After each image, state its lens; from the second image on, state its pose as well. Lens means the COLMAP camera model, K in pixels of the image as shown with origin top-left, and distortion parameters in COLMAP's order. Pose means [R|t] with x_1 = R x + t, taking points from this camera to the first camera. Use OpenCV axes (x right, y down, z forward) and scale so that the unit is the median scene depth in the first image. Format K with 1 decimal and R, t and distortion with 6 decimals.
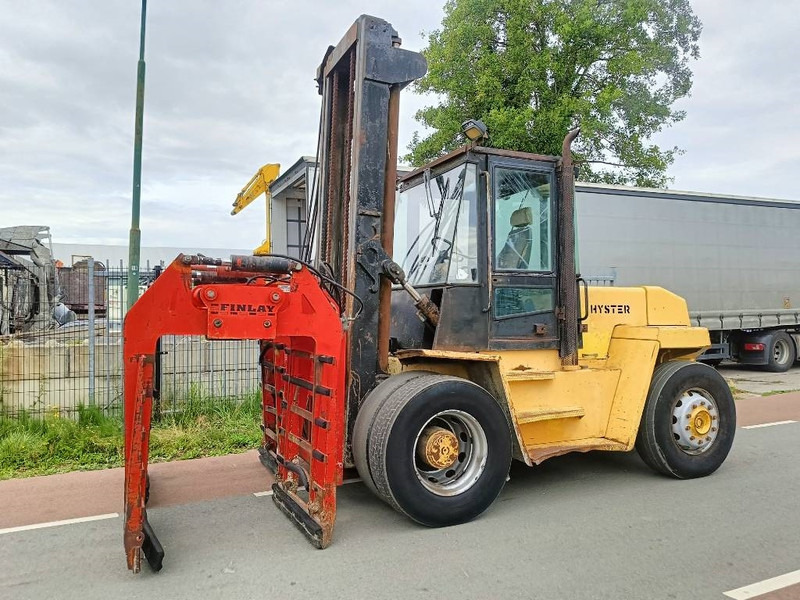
lens RADIAL K [[615.0, 0, 400.0], [0, 615.0, 300.0], [0, 0, 1]] dist [0.072445, -0.089651]
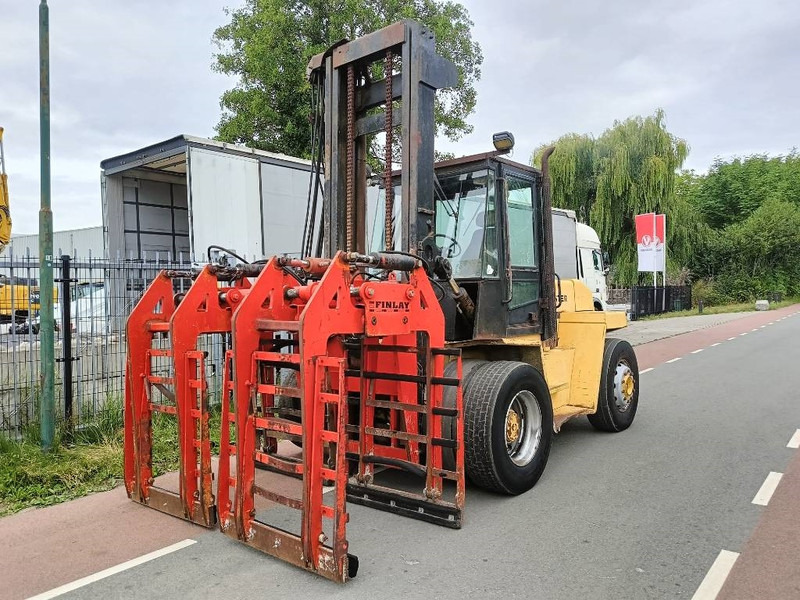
lens RADIAL K [[615.0, 0, 400.0], [0, 615.0, 300.0], [0, 0, 1]] dist [0.072445, -0.089651]
pose [[0.895230, -0.017777, 0.445249, -0.518120], [0.009057, 0.999723, 0.021705, -0.012619], [-0.445511, -0.015399, 0.895144, 0.073209]]
